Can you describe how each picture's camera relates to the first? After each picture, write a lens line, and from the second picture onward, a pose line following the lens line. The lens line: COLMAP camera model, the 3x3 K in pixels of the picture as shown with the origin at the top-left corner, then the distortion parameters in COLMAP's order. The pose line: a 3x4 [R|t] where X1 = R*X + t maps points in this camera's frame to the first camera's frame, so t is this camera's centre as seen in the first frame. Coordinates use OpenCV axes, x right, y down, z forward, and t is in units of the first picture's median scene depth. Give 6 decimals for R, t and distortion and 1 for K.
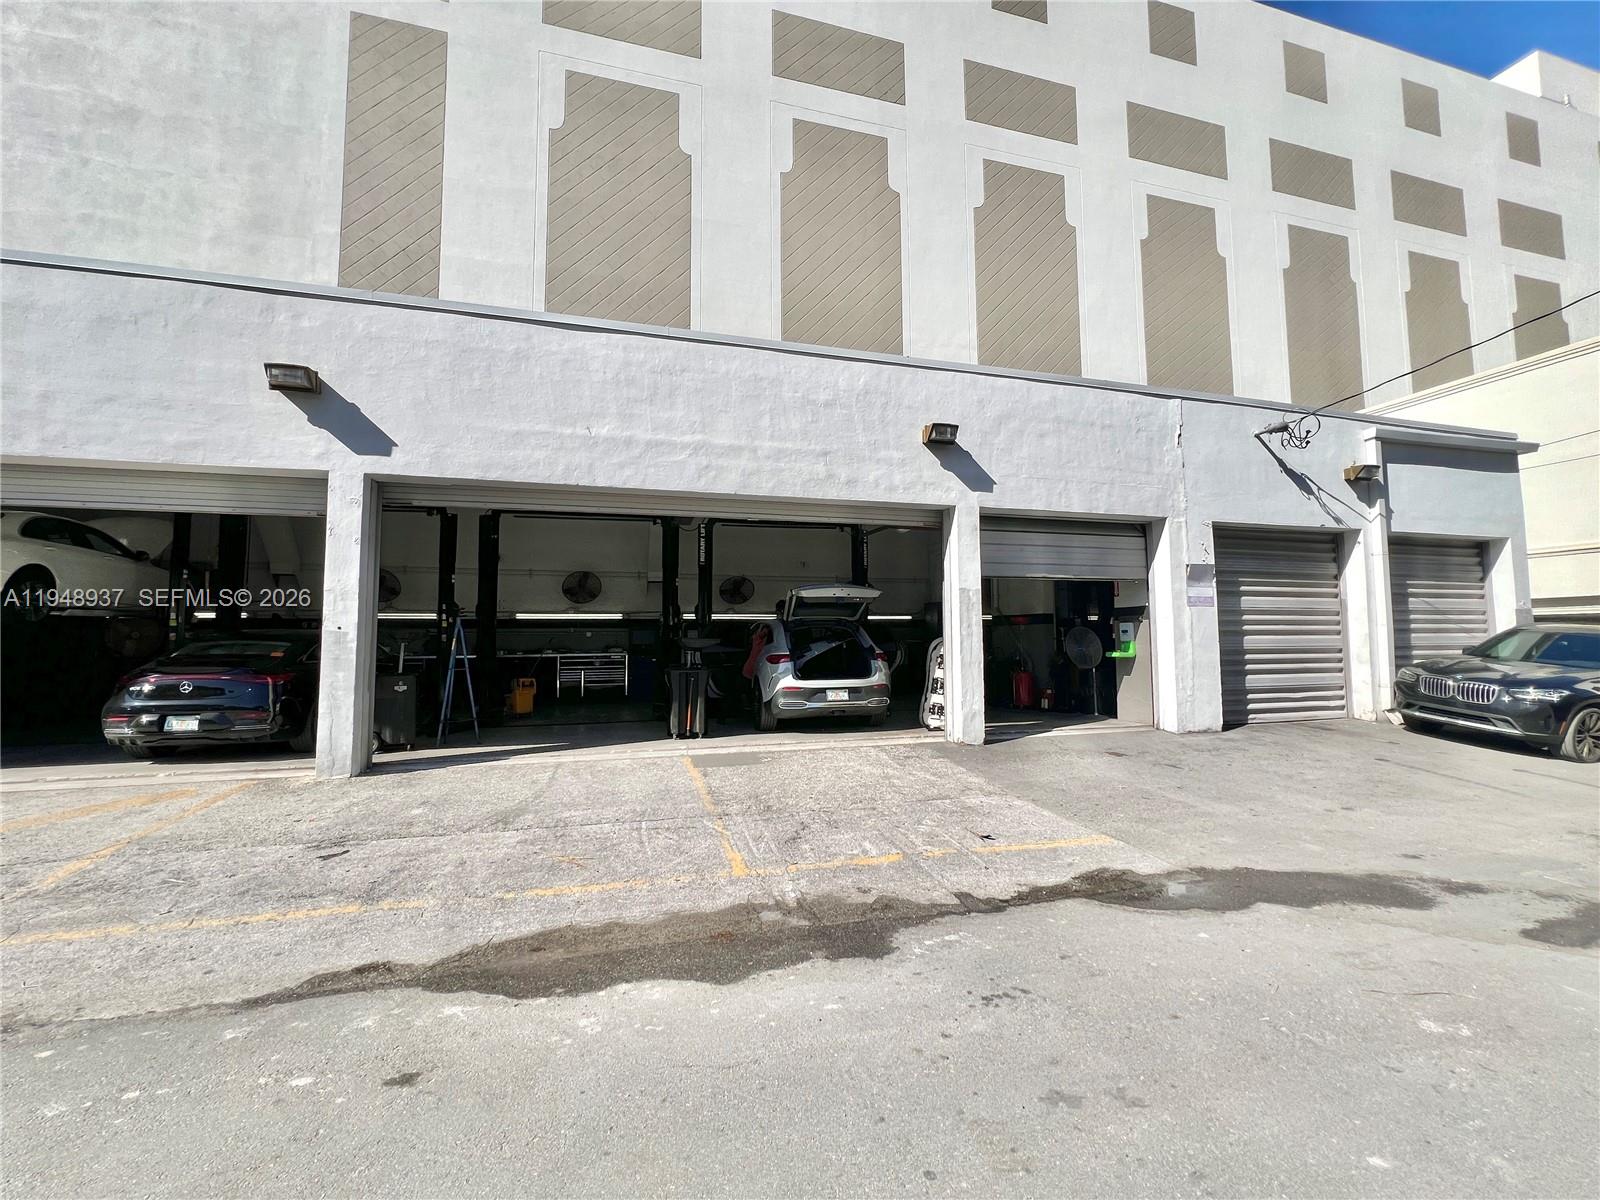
lens RADIAL K [[642.4, 0, 774.8], [0, 642.4, 593.4], [0, 0, 1]] dist [-0.000599, -0.000462]
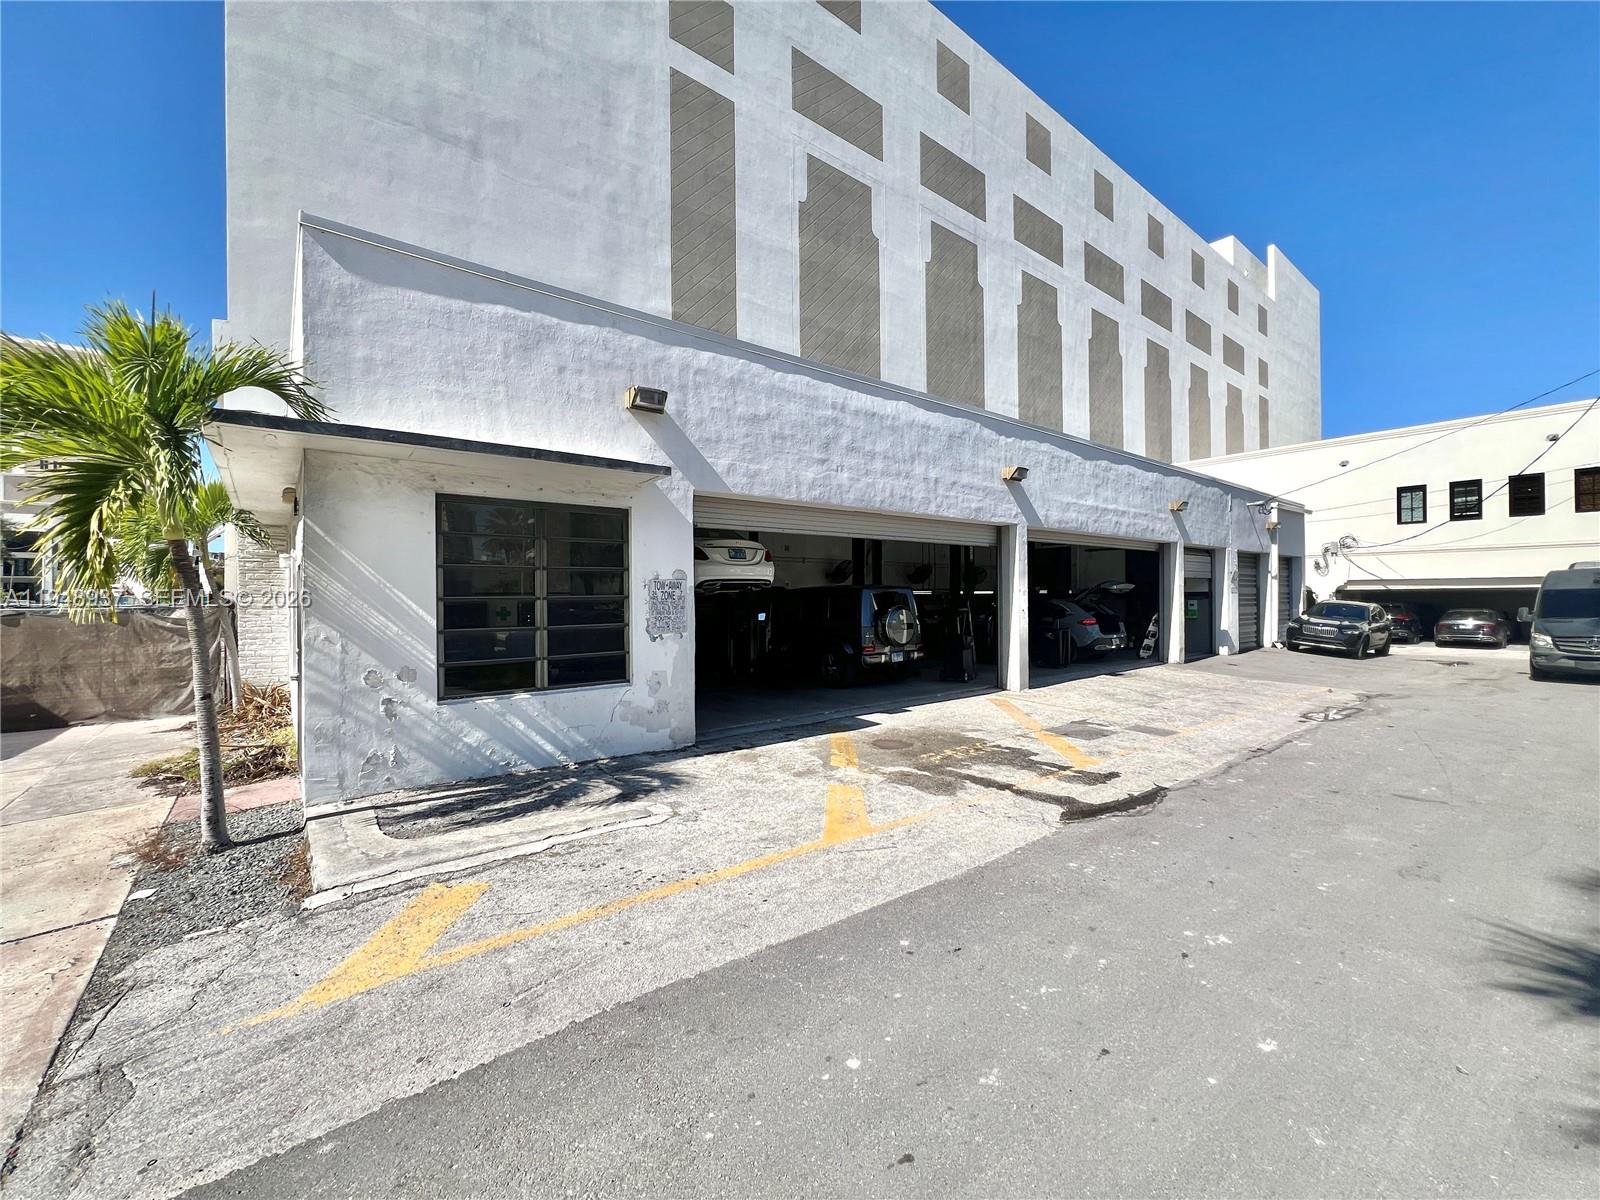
lens RADIAL K [[642.4, 0, 787.2], [0, 642.4, 590.9], [0, 0, 1]] dist [-0.000599, -0.000462]
pose [[0.920766, 0.001249, 0.390114, -1.350626], [-0.025879, 0.997988, 0.057885, -0.061678], [-0.389257, -0.063394, 0.918945, -0.289499]]
